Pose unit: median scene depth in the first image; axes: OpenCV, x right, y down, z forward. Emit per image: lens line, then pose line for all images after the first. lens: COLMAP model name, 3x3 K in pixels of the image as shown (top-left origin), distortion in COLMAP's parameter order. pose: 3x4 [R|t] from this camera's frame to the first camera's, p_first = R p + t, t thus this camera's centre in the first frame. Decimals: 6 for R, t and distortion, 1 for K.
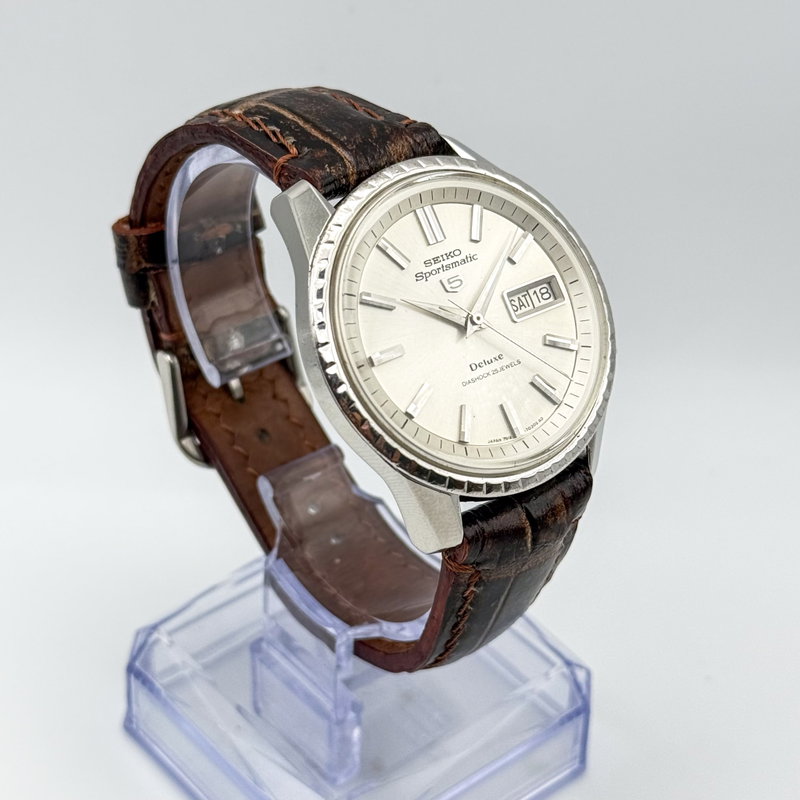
lens RADIAL K [[2001.6, 0, 397.6], [0, 2001.6, 404.2], [0, 0, 1]] dist [0.176575, 0.000000]
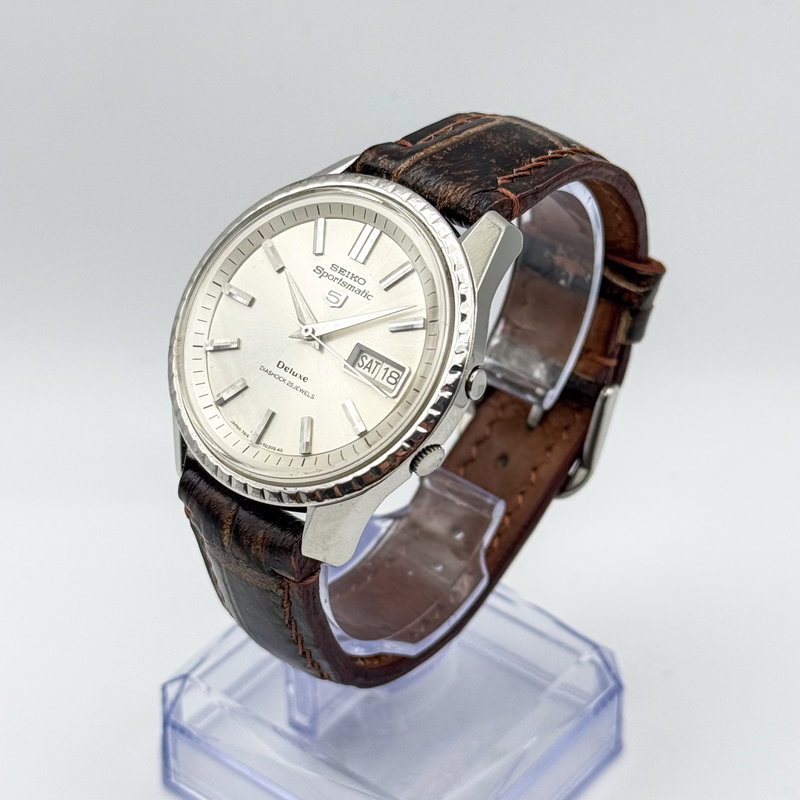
lens RADIAL K [[2001.6, 0, 399.6], [0, 2001.6, 395.1], [0, 0, 1]] dist [0.176575, 0.000000]
pose [[0.206919, 0.541867, -0.814595, 0.850736], [-0.598109, 0.728966, 0.332978, -0.366489], [0.774242, 0.418317, 0.474932, 0.545757]]
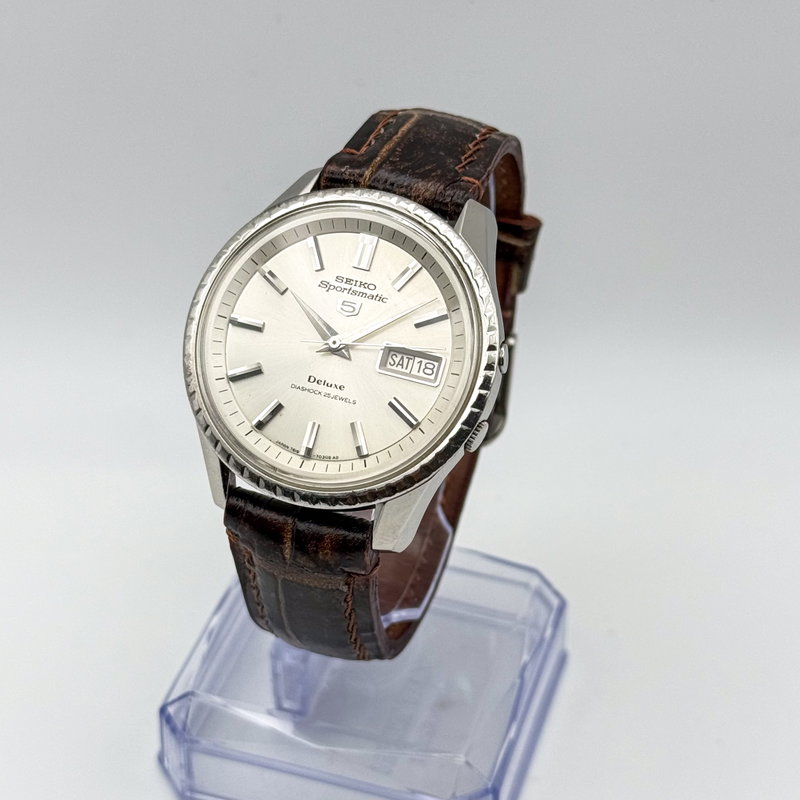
lens RADIAL K [[2001.6, 0, 402.2], [0, 2001.6, 400.4], [0, 0, 1]] dist [0.176575, 0.000000]
pose [[0.545771, 0.488658, -0.680696, 0.770095], [-0.509533, 0.838442, 0.193366, -0.232175], [0.665214, 0.241304, 0.706585, 0.261844]]
